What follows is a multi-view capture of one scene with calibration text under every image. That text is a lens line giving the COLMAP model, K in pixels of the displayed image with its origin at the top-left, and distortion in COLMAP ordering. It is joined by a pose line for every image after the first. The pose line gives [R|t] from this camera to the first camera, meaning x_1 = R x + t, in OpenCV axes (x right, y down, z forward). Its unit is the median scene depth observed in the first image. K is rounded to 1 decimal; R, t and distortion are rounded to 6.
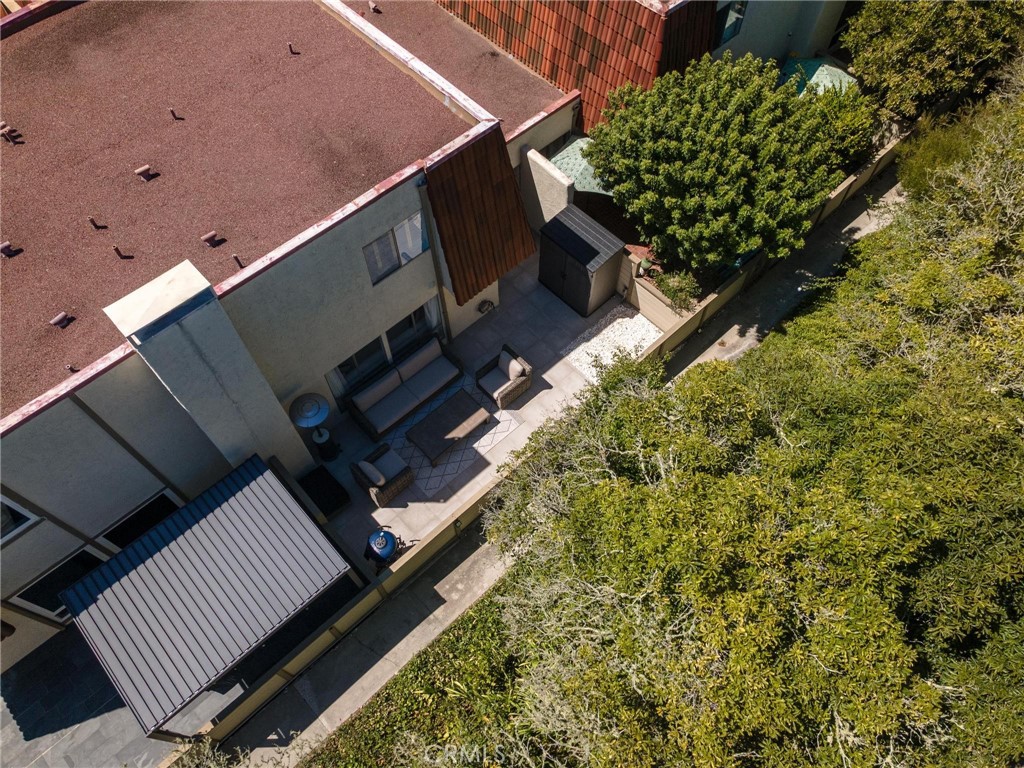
lens RADIAL K [[745.0, 0, 512.2], [0, 745.0, 389.6], [0, 0, 1]] dist [0.031100, 0.027747]
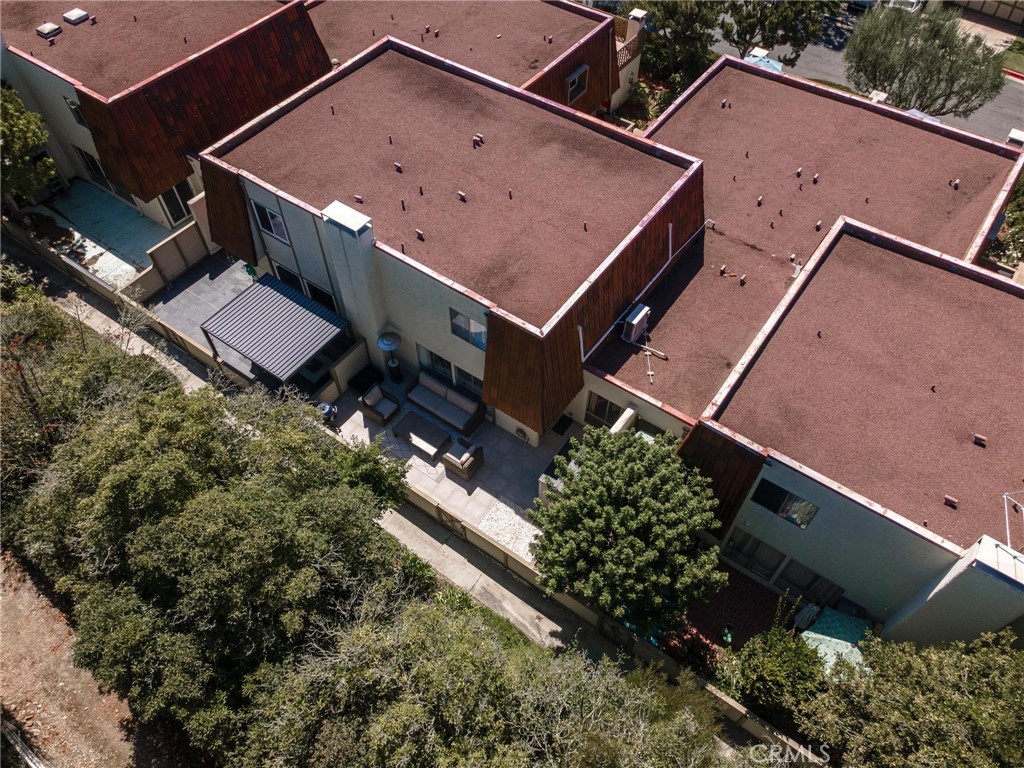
lens RADIAL K [[745.0, 0, 512.2], [0, 745.0, 389.6], [0, 0, 1]] dist [0.031100, 0.027747]
pose [[0.205355, 0.792307, -0.574526, 0.799859], [-0.851505, 0.434032, 0.294201, -0.632923], [0.482460, 0.428796, 0.763784, -0.065557]]
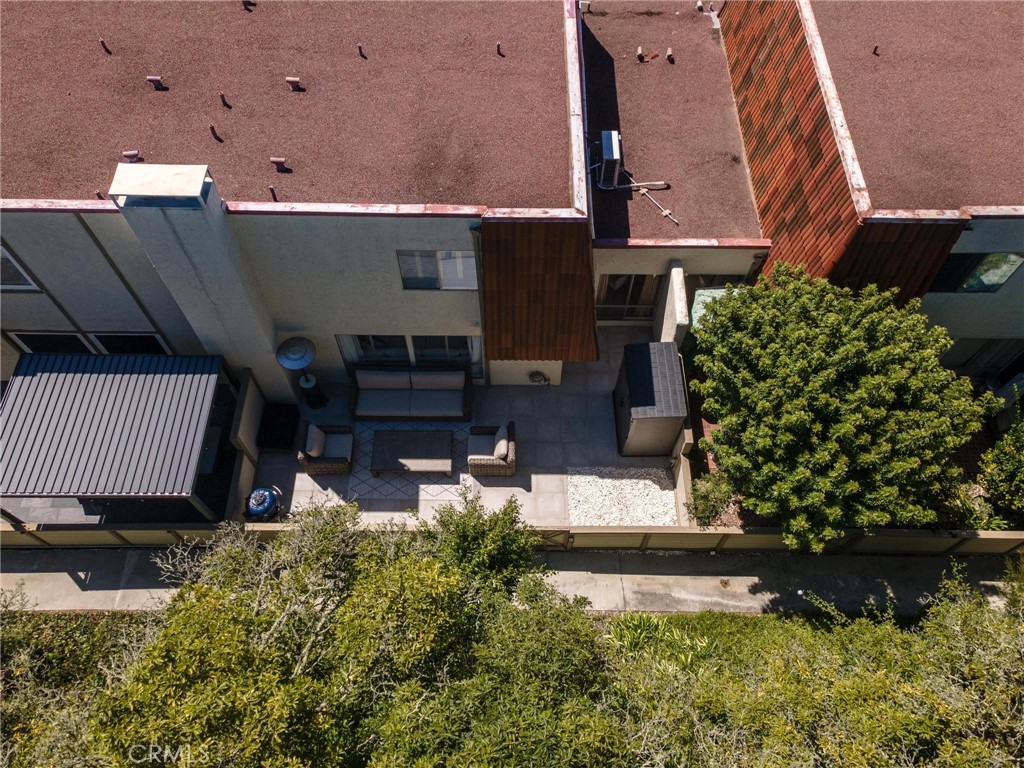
lens RADIAL K [[760.2, 0, 509.4], [0, 760.2, 387.5], [0, 0, 1]] dist [0.022590, 0.047637]
pose [[0.730893, 0.596814, -0.331073, 0.313223], [-0.598902, 0.793478, 0.108209, -0.221912], [0.327279, 0.119191, 0.937380, 0.126194]]
